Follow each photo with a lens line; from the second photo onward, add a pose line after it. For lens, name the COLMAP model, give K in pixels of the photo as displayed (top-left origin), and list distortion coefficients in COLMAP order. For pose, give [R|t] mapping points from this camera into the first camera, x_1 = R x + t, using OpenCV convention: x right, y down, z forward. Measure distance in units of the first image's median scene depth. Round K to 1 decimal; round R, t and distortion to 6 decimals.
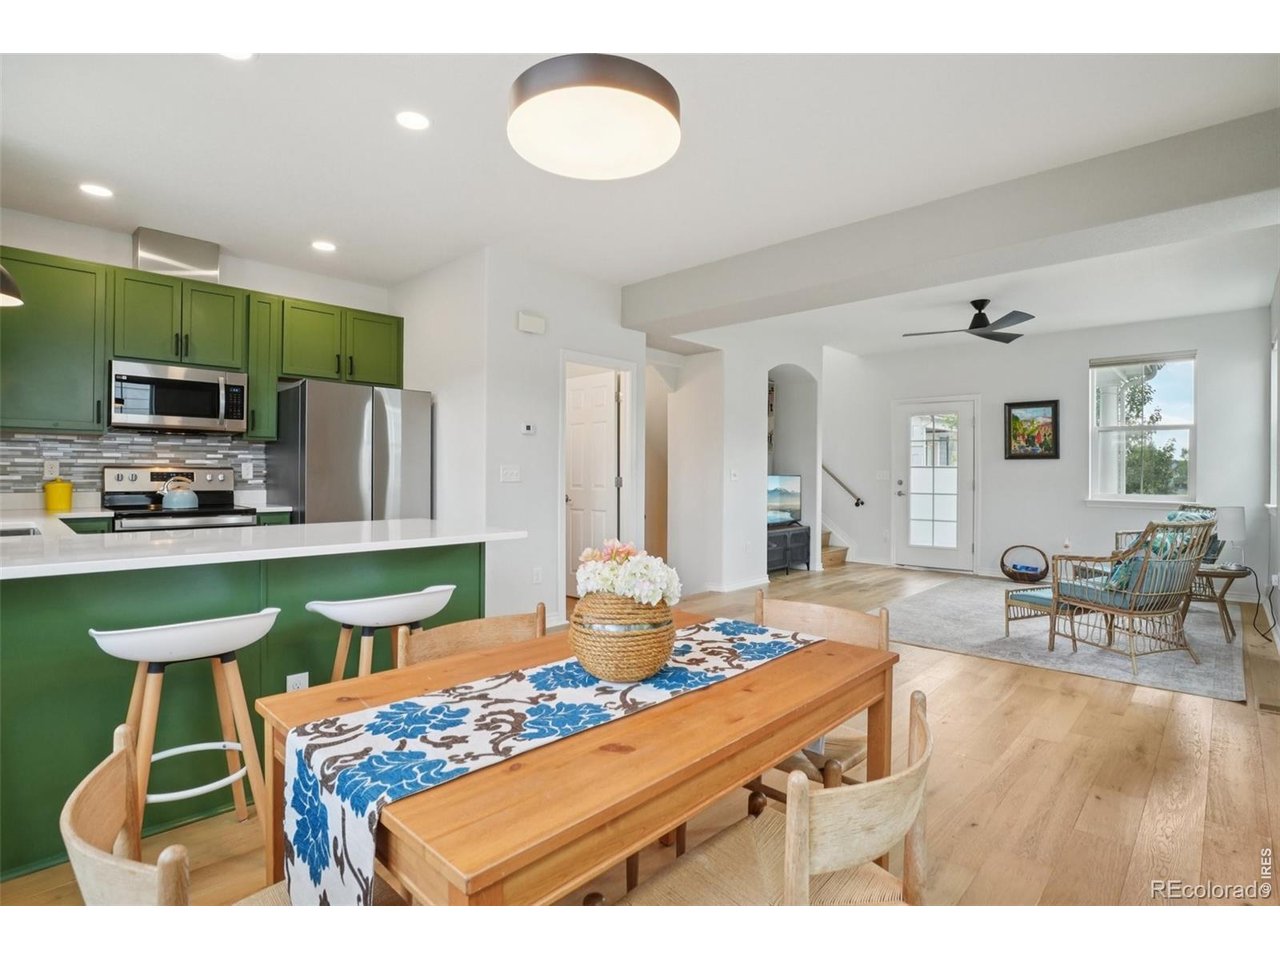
lens RADIAL K [[633.8, 0, 636.8], [0, 633.8, 475.7], [0, 0, 1]] dist [-0.038869, 0.004634]
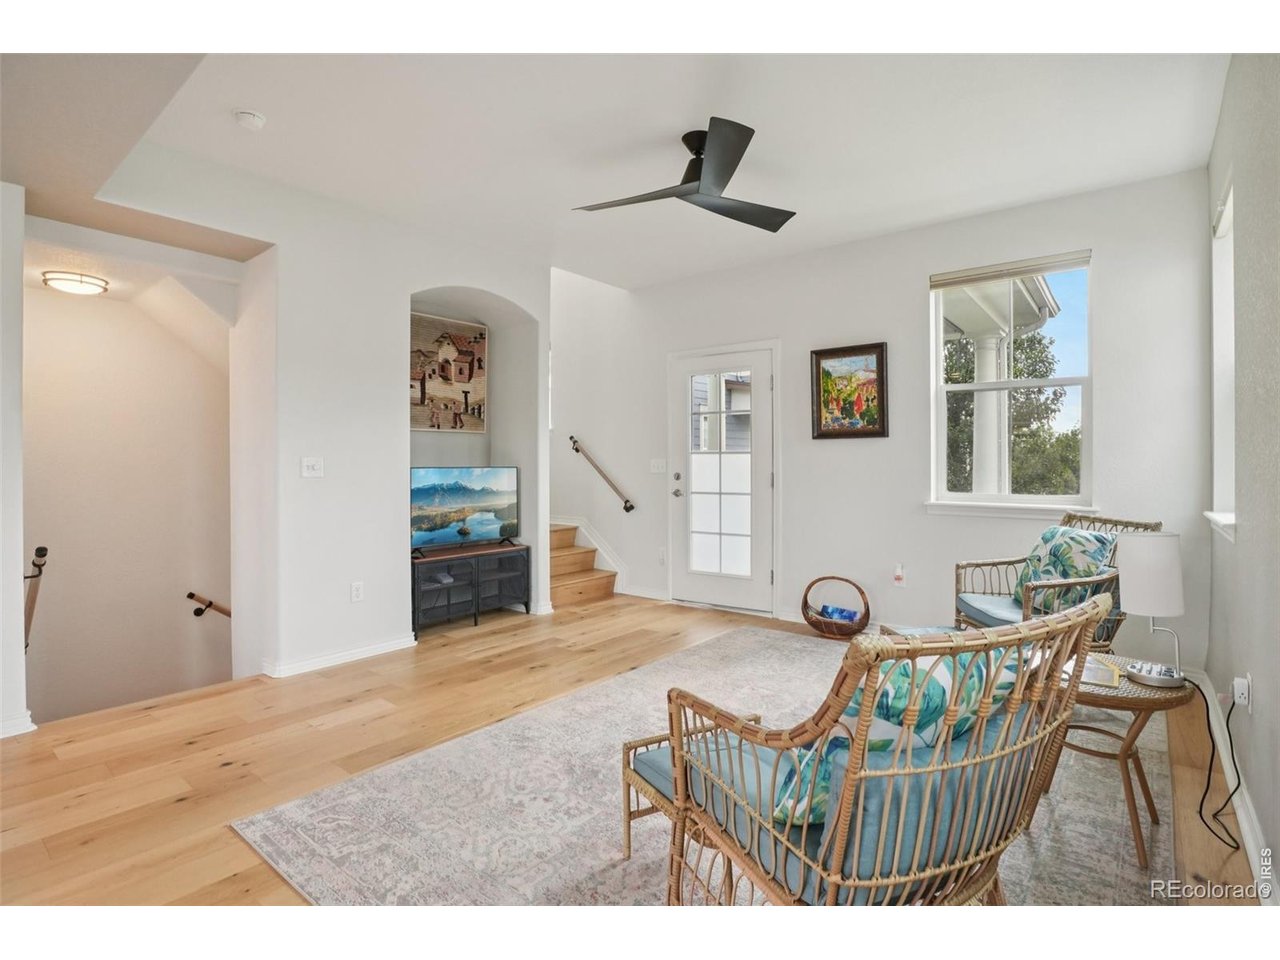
lens RADIAL K [[633.8, 0, 645.2], [0, 633.8, 470.4], [0, 0, 1]] dist [-0.038869, 0.004634]
pose [[0.995881, -0.008361, 0.090286, 0.365921], [0.008043, 0.999960, 0.003882, 0.001812], [-0.090315, -0.003140, 0.995908, 0.380278]]
